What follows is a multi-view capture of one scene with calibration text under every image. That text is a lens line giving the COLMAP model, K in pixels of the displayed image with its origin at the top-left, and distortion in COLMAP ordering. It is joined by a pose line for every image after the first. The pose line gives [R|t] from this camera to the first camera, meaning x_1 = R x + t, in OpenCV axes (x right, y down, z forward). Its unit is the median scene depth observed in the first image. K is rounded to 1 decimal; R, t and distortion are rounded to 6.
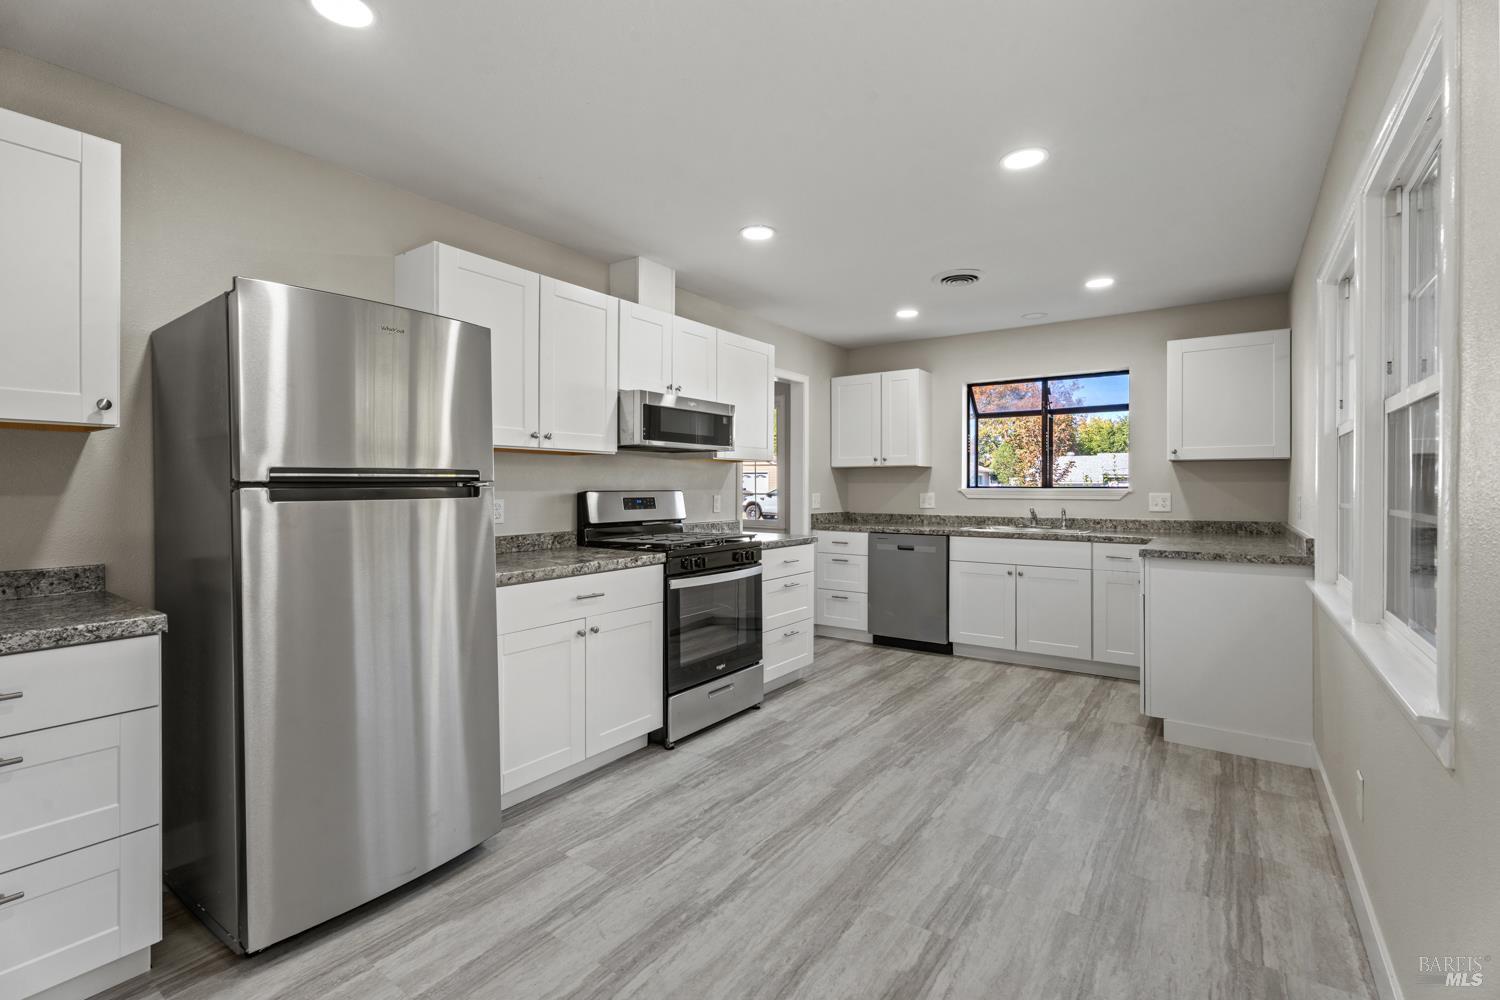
lens RADIAL K [[681.4, 0, 739.7], [0, 681.4, 495.5], [0, 0, 1]] dist [-0.004704, 0.001147]
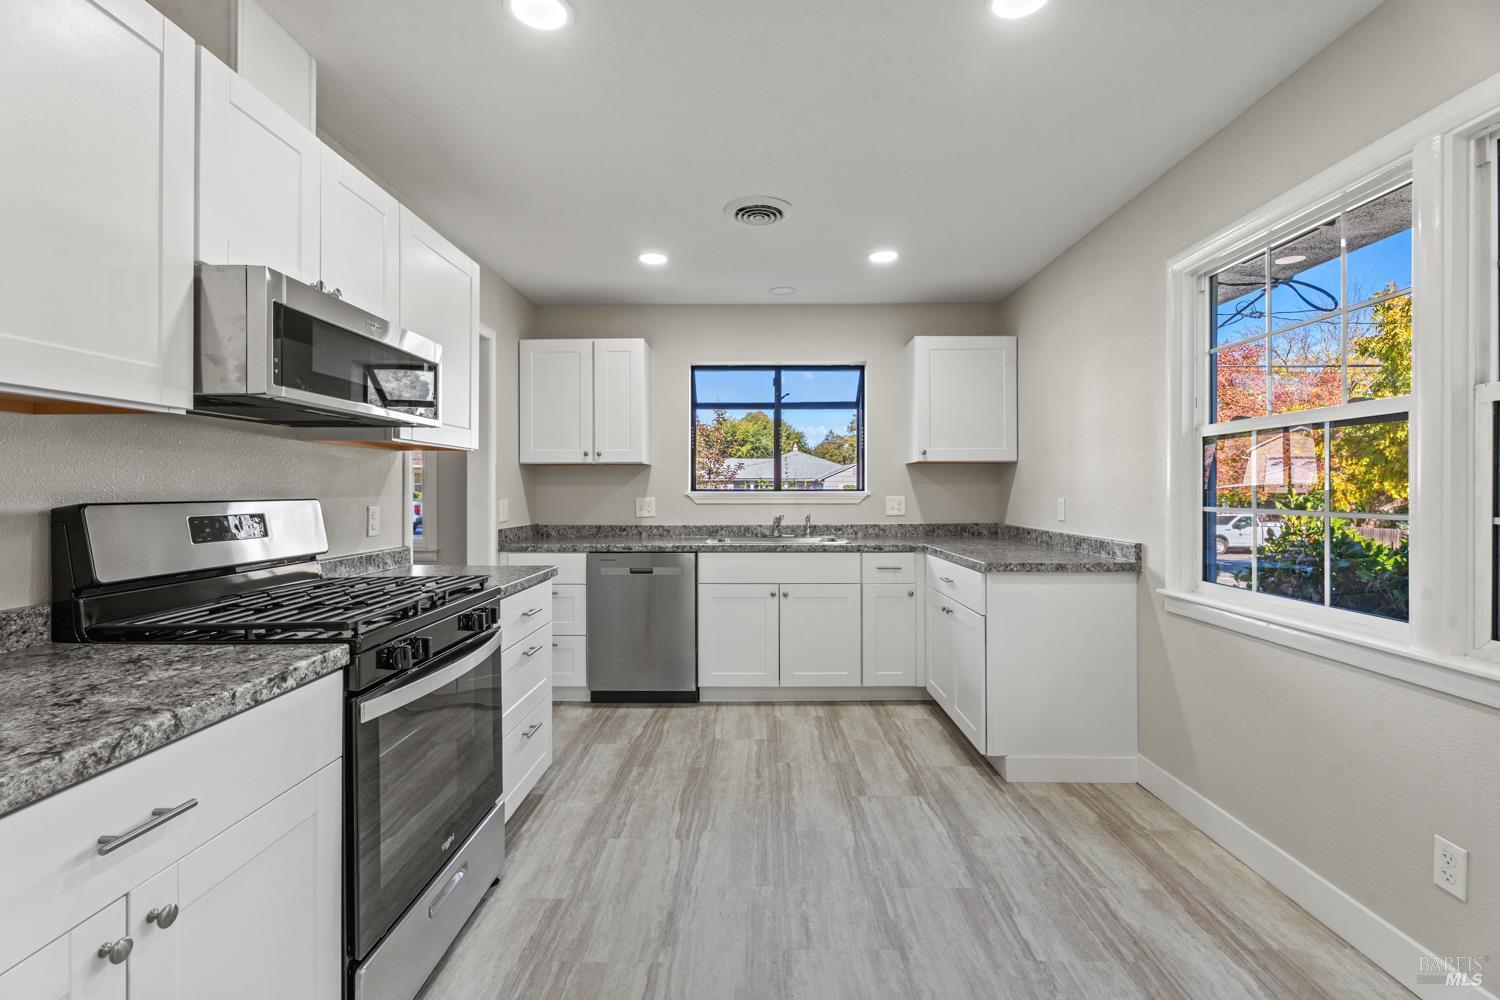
lens RADIAL K [[681.4, 0, 749.0], [0, 681.4, 491.2], [0, 0, 1]] dist [-0.004704, 0.001147]
pose [[0.819106, -0.004011, 0.573628, -0.140975], [0.009883, 0.999926, -0.007120, -0.007666], [-0.573557, 0.011501, 0.819085, 0.468591]]
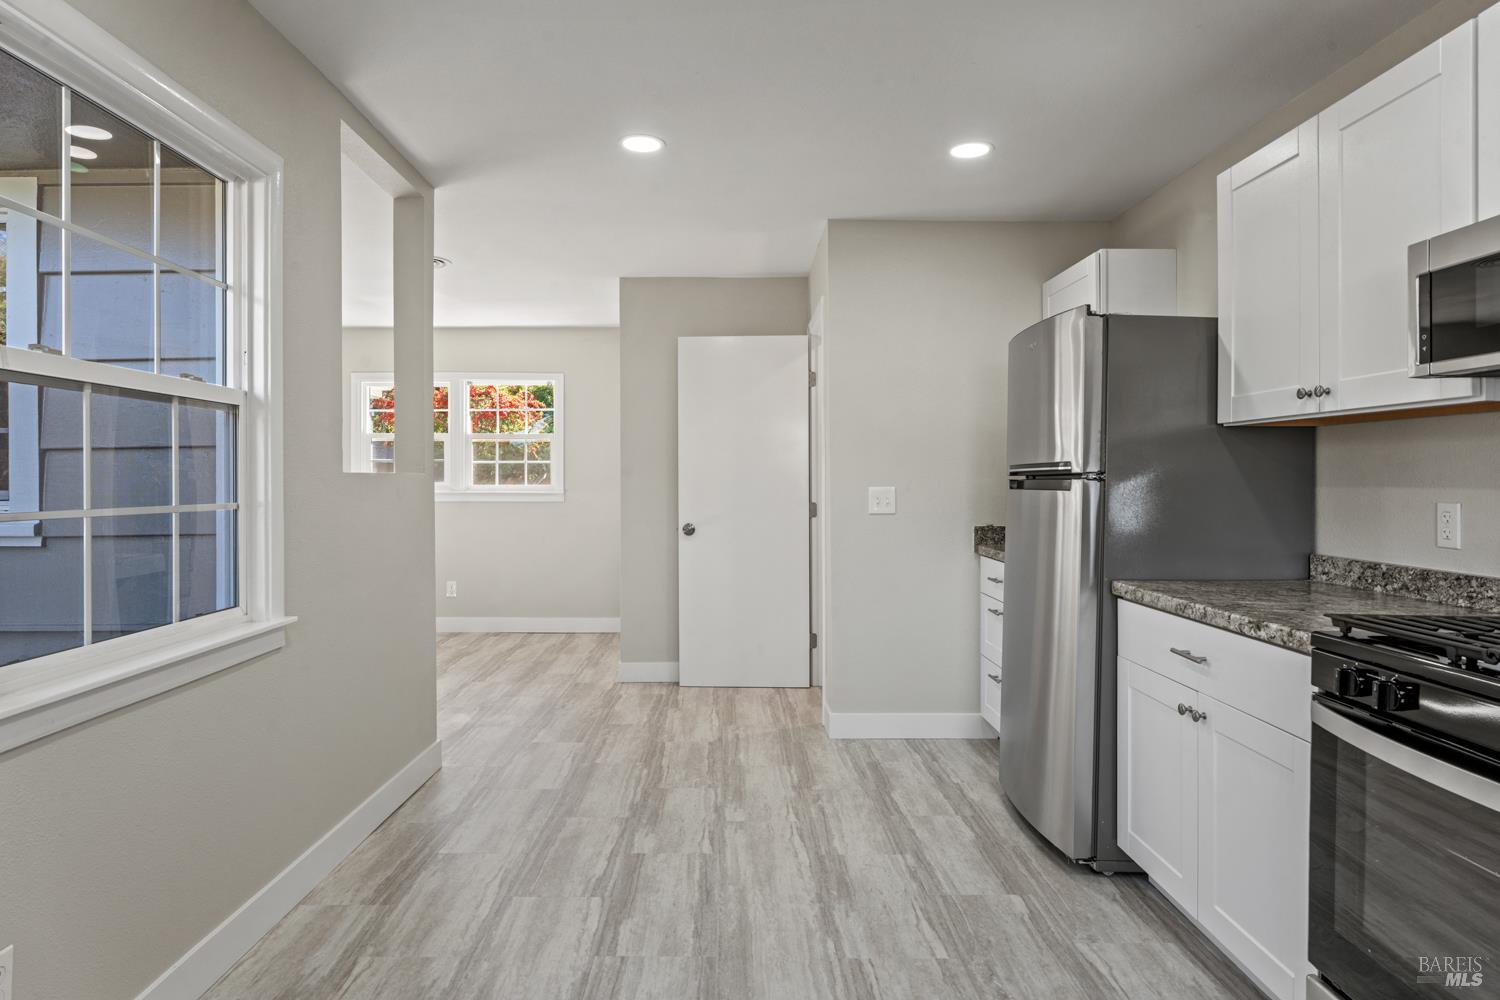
lens RADIAL K [[864.2, 0, 741.7], [0, 864.2, 485.1], [0, 0, 1]] dist [-0.006086, -0.000203]
pose [[-0.802512, 0.006041, -0.596606, 0.481181], [-0.006329, 0.999806, 0.018637, -0.017030], [0.596603, 0.018732, -0.802318, 1.158085]]
